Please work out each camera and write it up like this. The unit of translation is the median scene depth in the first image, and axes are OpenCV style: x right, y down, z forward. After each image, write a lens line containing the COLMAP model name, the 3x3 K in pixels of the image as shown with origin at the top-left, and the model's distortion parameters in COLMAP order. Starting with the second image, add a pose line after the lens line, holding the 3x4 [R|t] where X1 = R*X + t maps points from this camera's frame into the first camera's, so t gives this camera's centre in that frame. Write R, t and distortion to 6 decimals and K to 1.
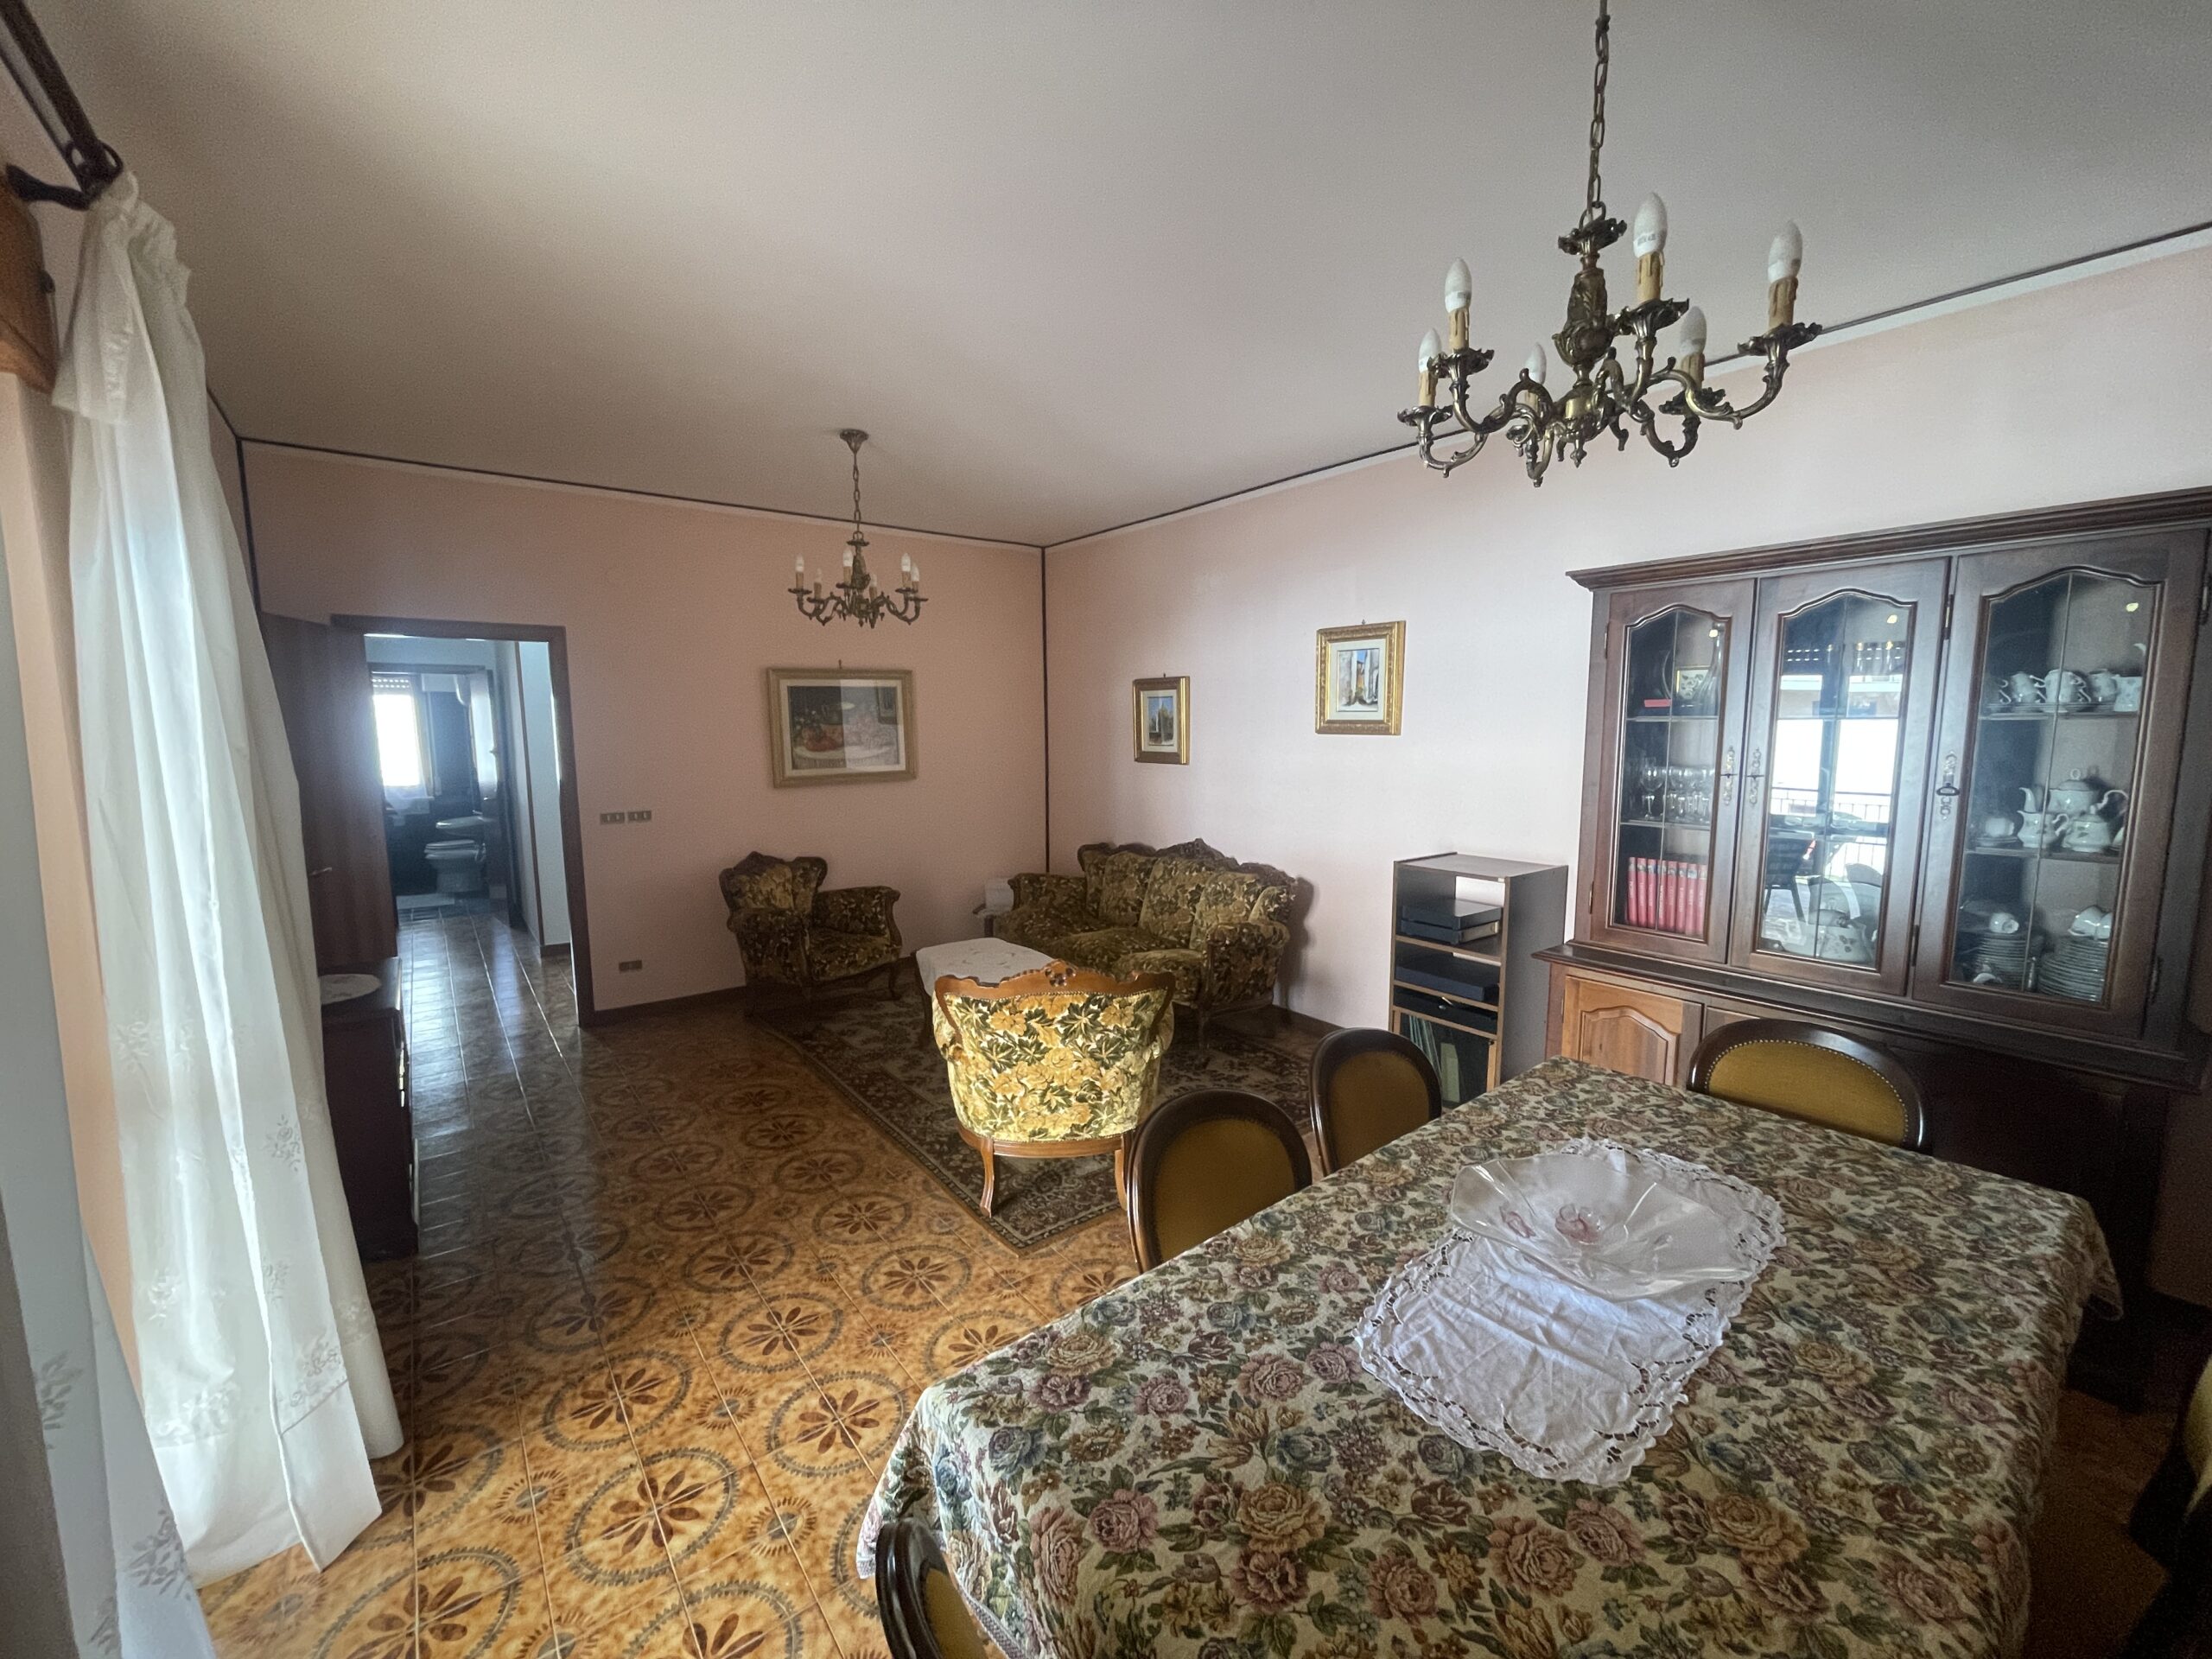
lens RADIAL K [[896.4, 0, 1092.5], [0, 896.4, 830.4], [0, 0, 1]] dist [-0.012002, 0.009365]
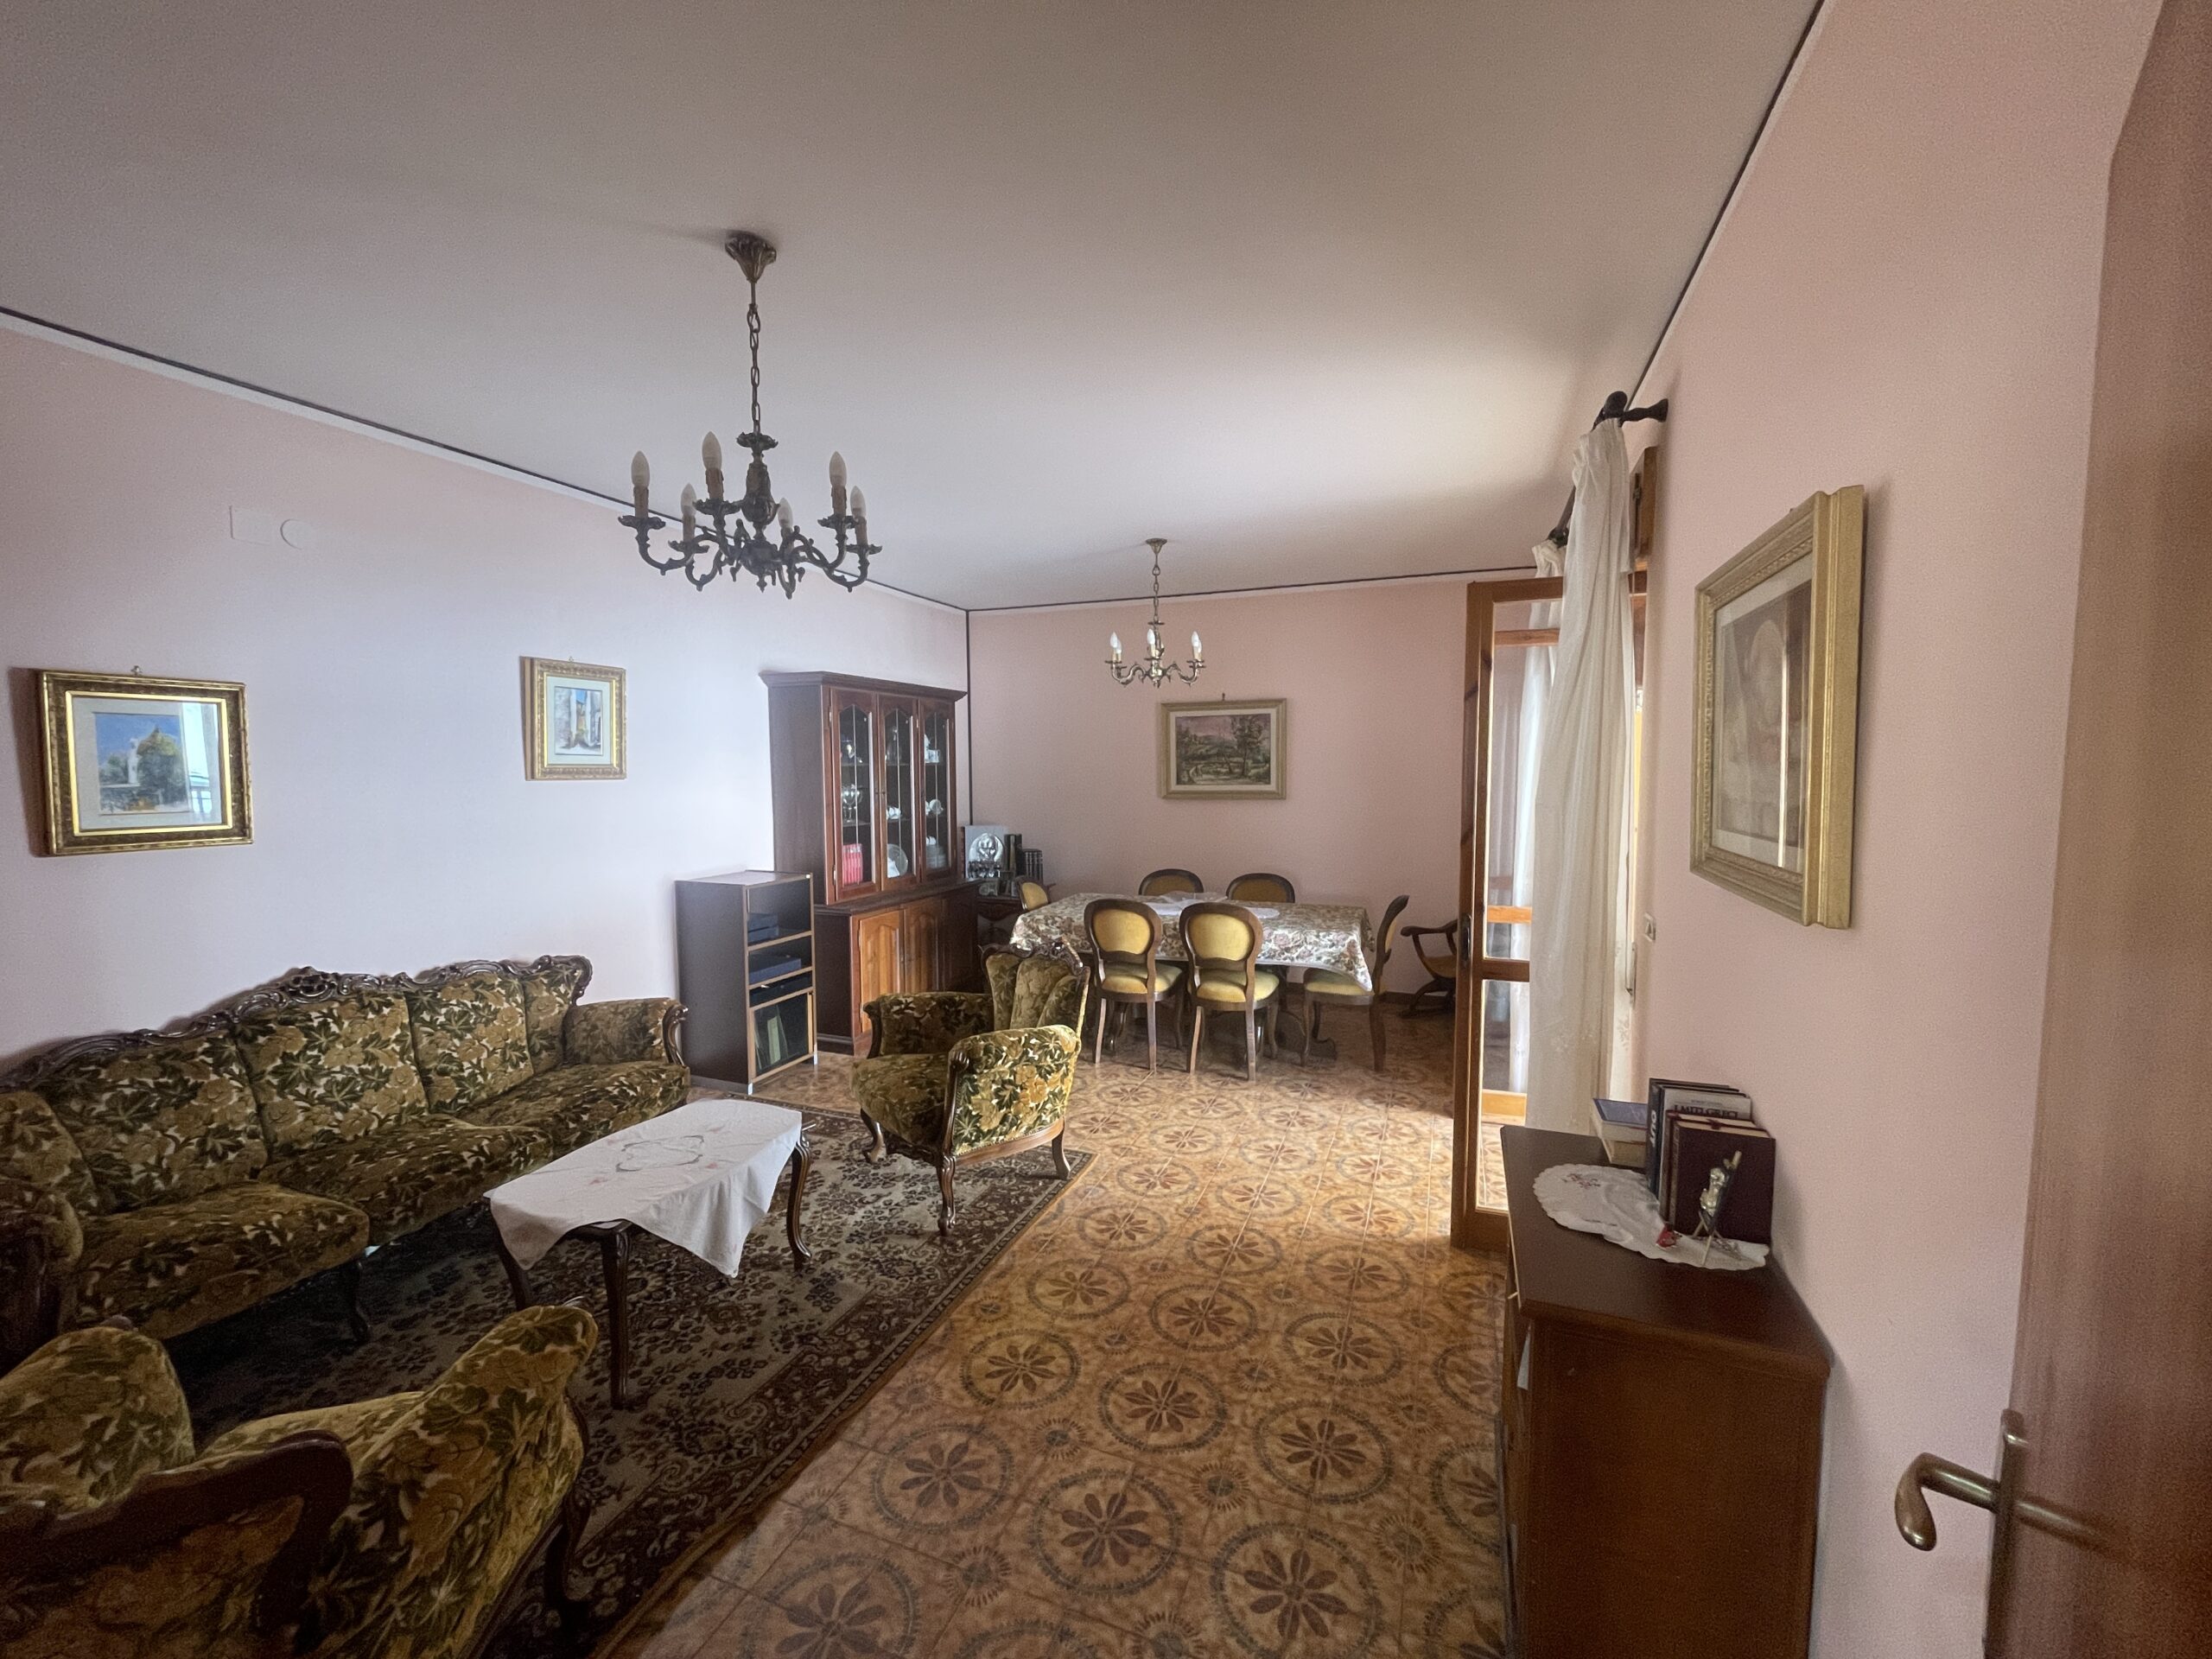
lens RADIAL K [[894.4, 0, 1093.0], [0, 894.4, 830.5], [0, 0, 1]] dist [0.015901, -0.000121]
pose [[-0.513192, -0.050264, 0.856801, -0.964434], [0.109311, 0.986326, 0.123336, -0.140202], [-0.851284, 0.156953, -0.500680, 1.275839]]
